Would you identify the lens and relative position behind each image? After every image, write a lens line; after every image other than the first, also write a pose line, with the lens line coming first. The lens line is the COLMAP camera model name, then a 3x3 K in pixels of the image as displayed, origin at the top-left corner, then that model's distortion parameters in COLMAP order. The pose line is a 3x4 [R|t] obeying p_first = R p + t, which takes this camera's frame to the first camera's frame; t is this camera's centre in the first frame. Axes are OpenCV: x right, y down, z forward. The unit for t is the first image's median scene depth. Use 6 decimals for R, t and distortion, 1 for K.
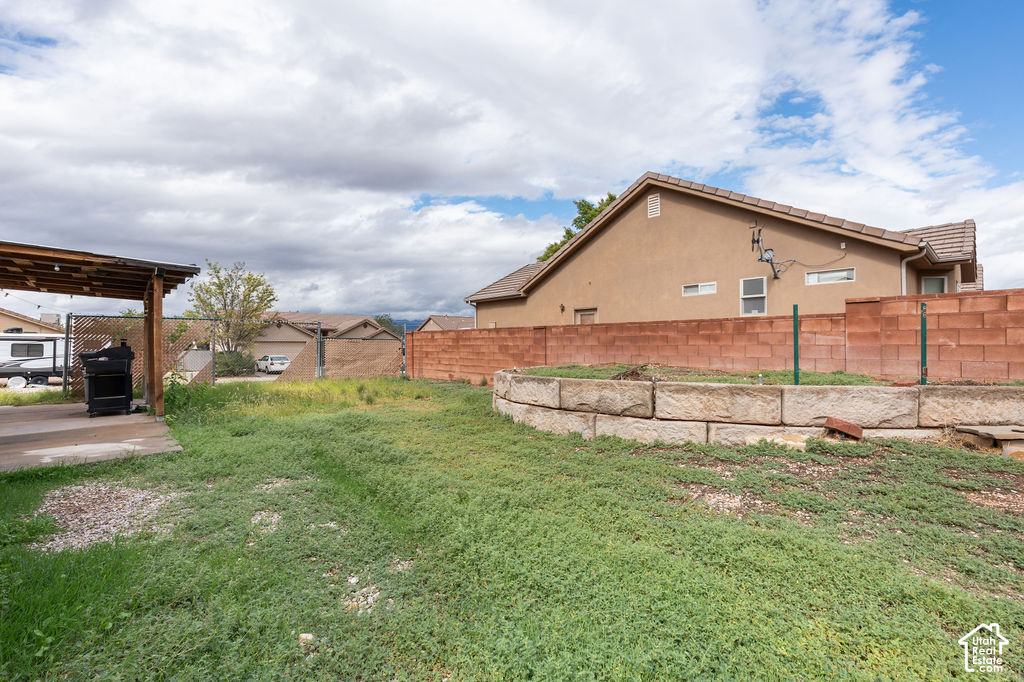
lens RADIAL K [[455.0, 0, 517.6], [0, 455.0, 344.0], [0, 0, 1]] dist [-0.000403, 0.000043]
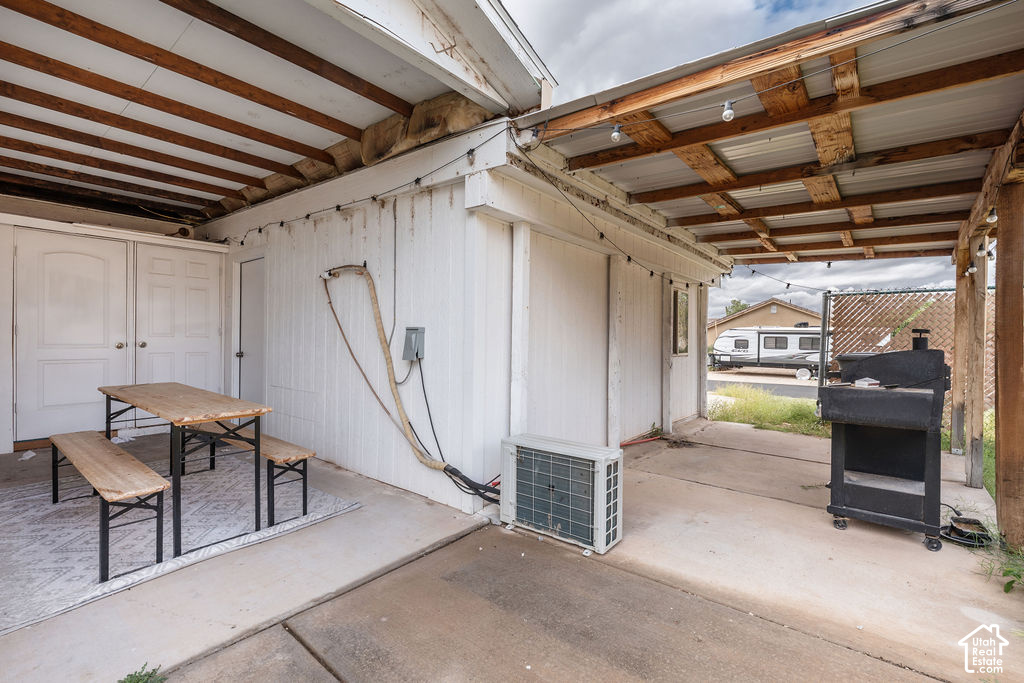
lens RADIAL K [[455.0, 0, 513.8], [0, 455.0, 340.7], [0, 0, 1]] dist [-0.000403, 0.000043]
pose [[0.148958, 0.013835, -0.988747, -0.162417], [-0.007722, 0.999888, 0.012828, -0.001210], [0.988813, 0.005725, 0.149048, 0.182651]]
